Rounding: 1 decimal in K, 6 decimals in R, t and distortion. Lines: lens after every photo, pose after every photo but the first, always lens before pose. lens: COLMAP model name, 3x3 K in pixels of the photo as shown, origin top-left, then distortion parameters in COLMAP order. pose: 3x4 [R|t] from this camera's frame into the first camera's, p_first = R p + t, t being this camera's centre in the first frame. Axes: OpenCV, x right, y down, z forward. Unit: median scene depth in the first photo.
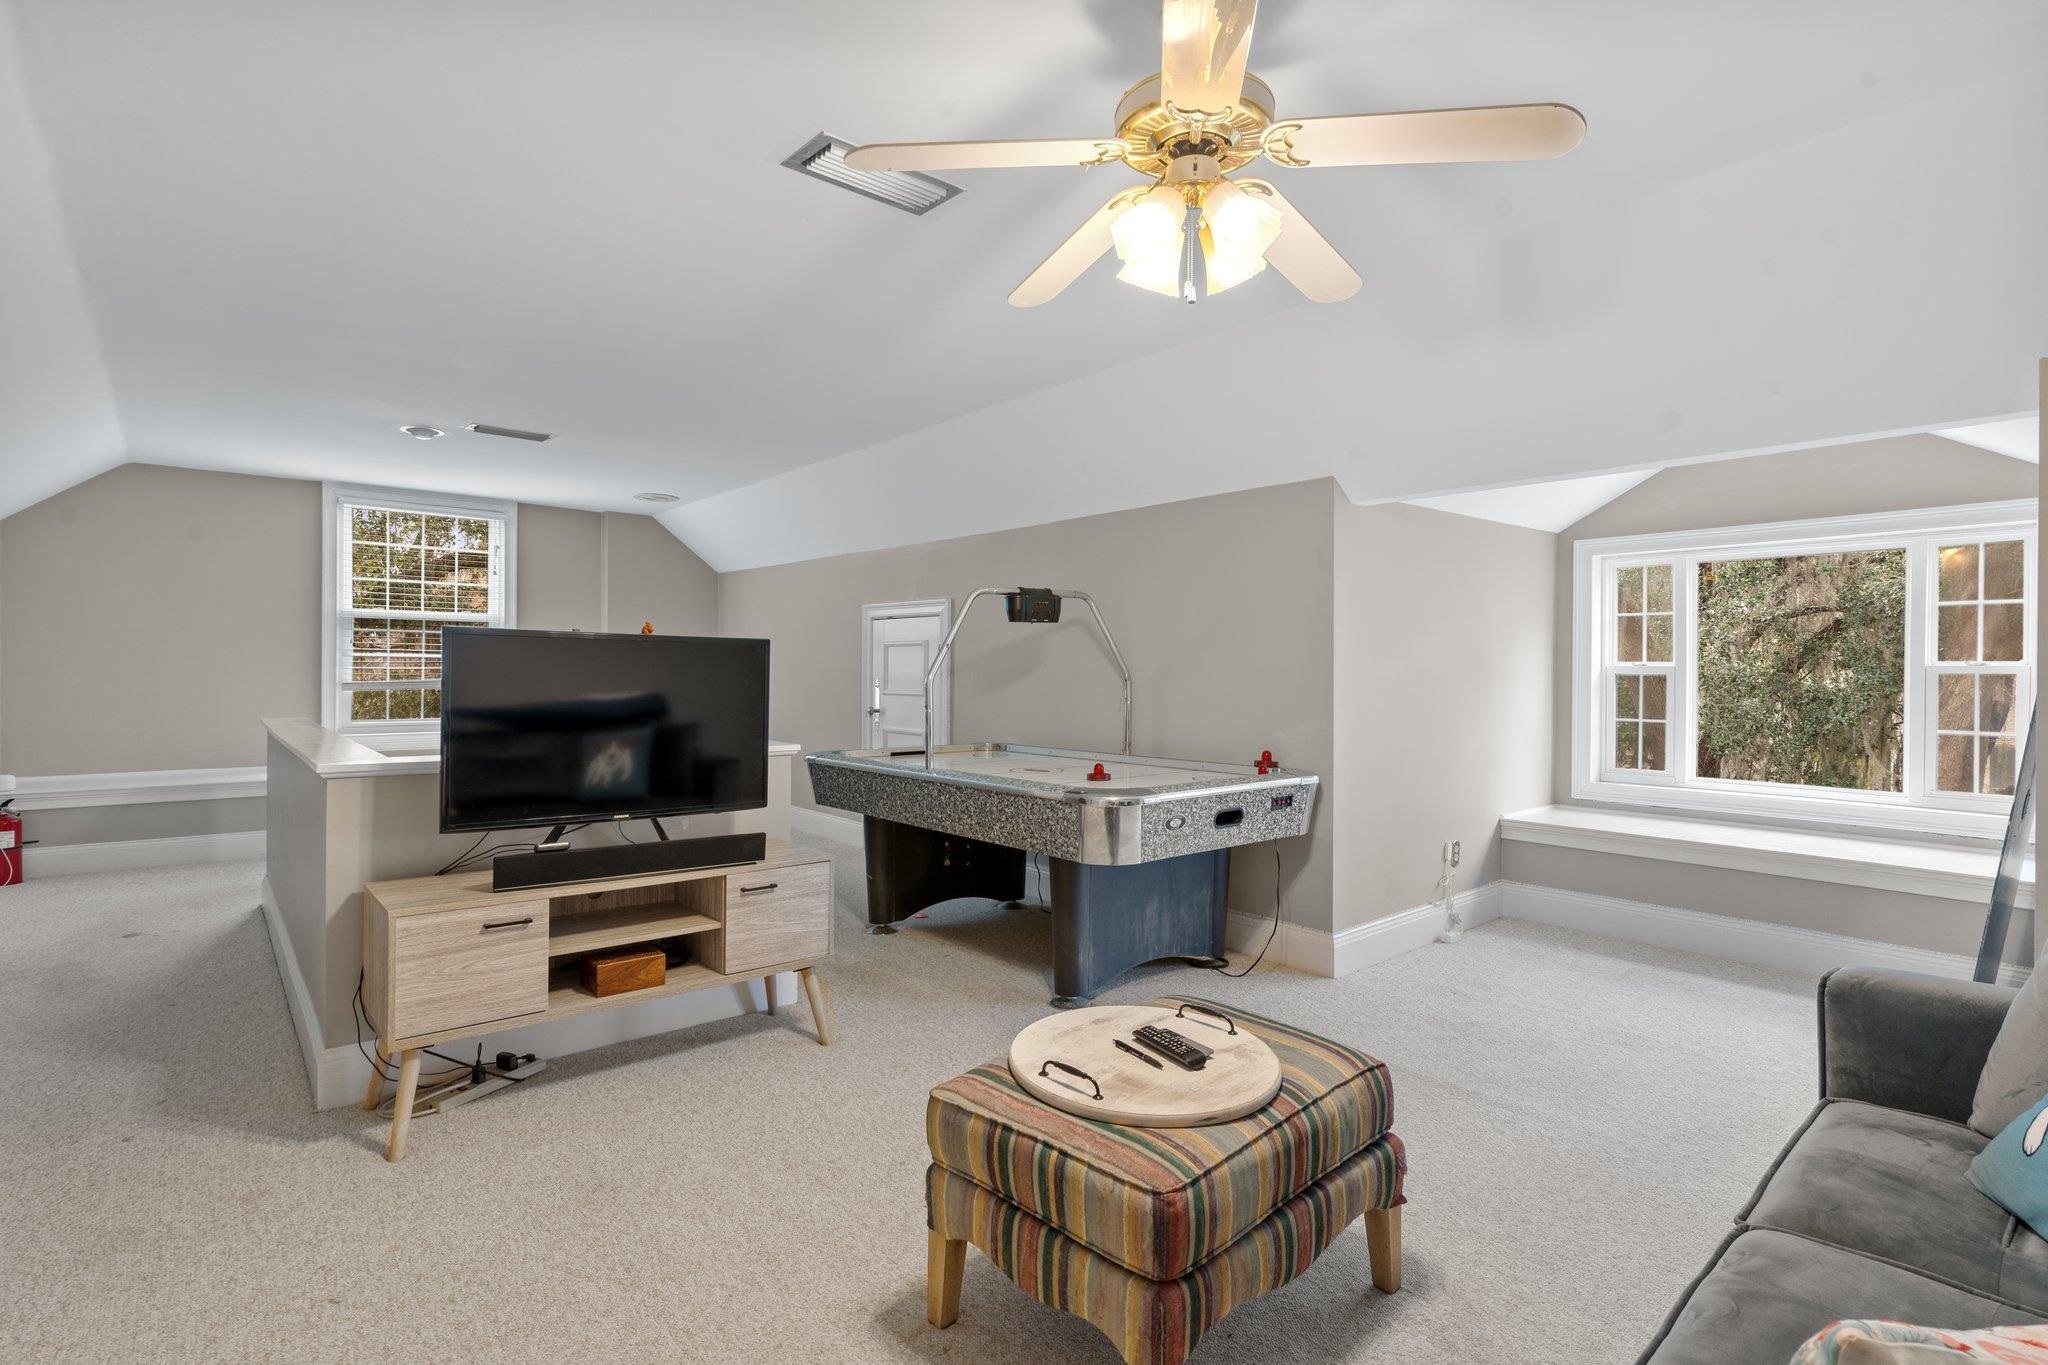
lens RADIAL K [[1010.6, 0, 1027.9], [0, 1010.6, 654.5], [0, 0, 1]] dist [0.001522, 0.000179]
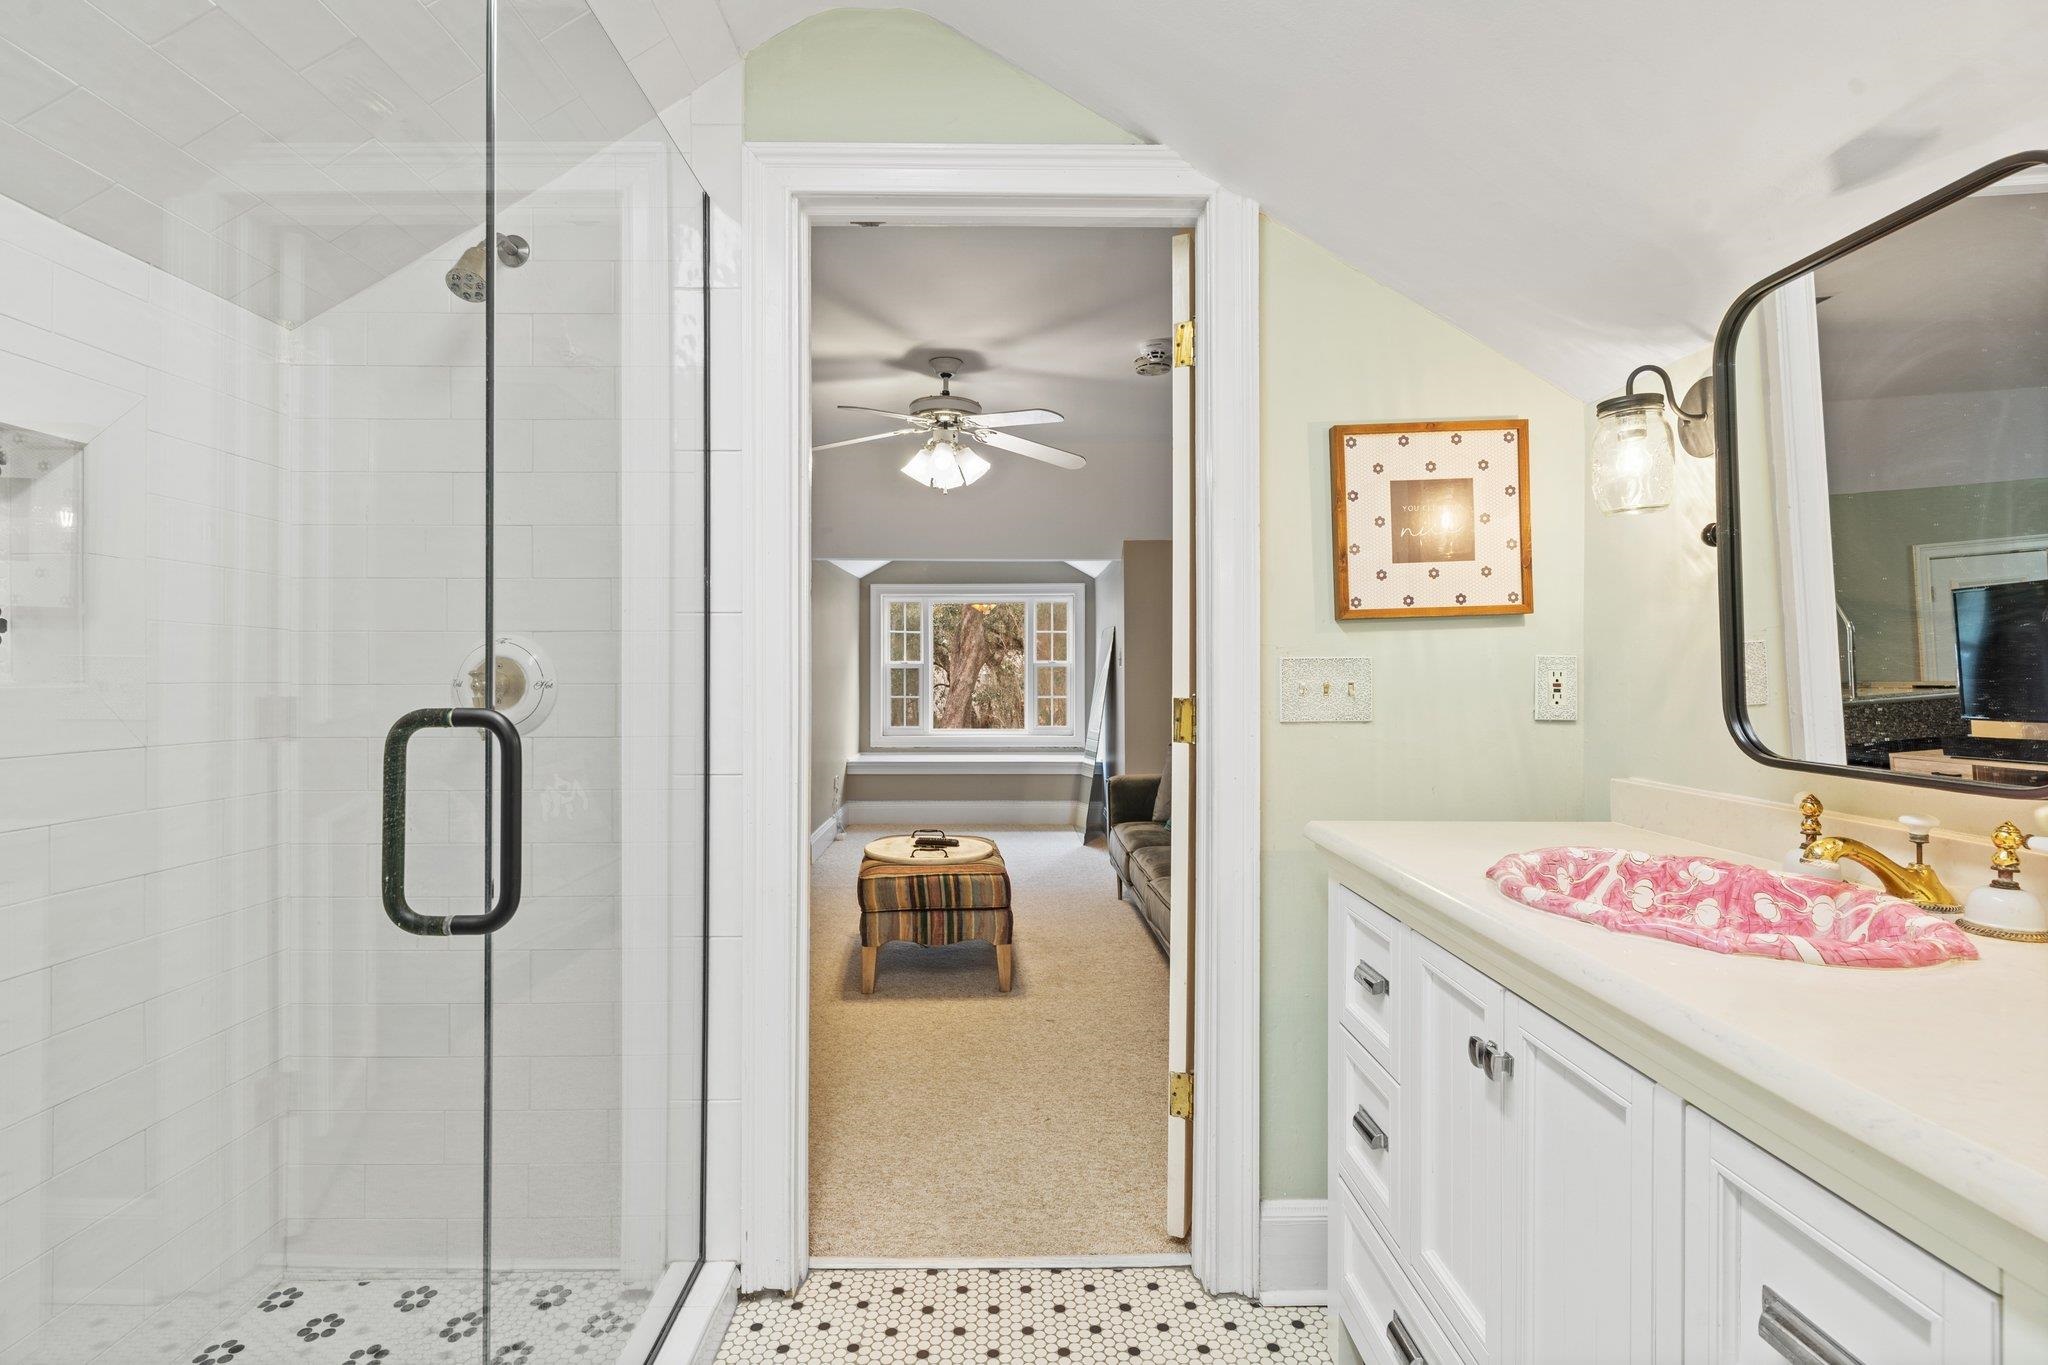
lens RADIAL K [[1010.6, 0, 1027.9], [0, 1010.6, 654.5], [0, 0, 1]] dist [0.001522, 0.000179]
pose [[0.629922, 0.004003, 0.776648, -0.556663], [-0.003743, 0.999991, -0.002118, -0.000048], [-0.776650, -0.001572, 0.629931, -0.191674]]
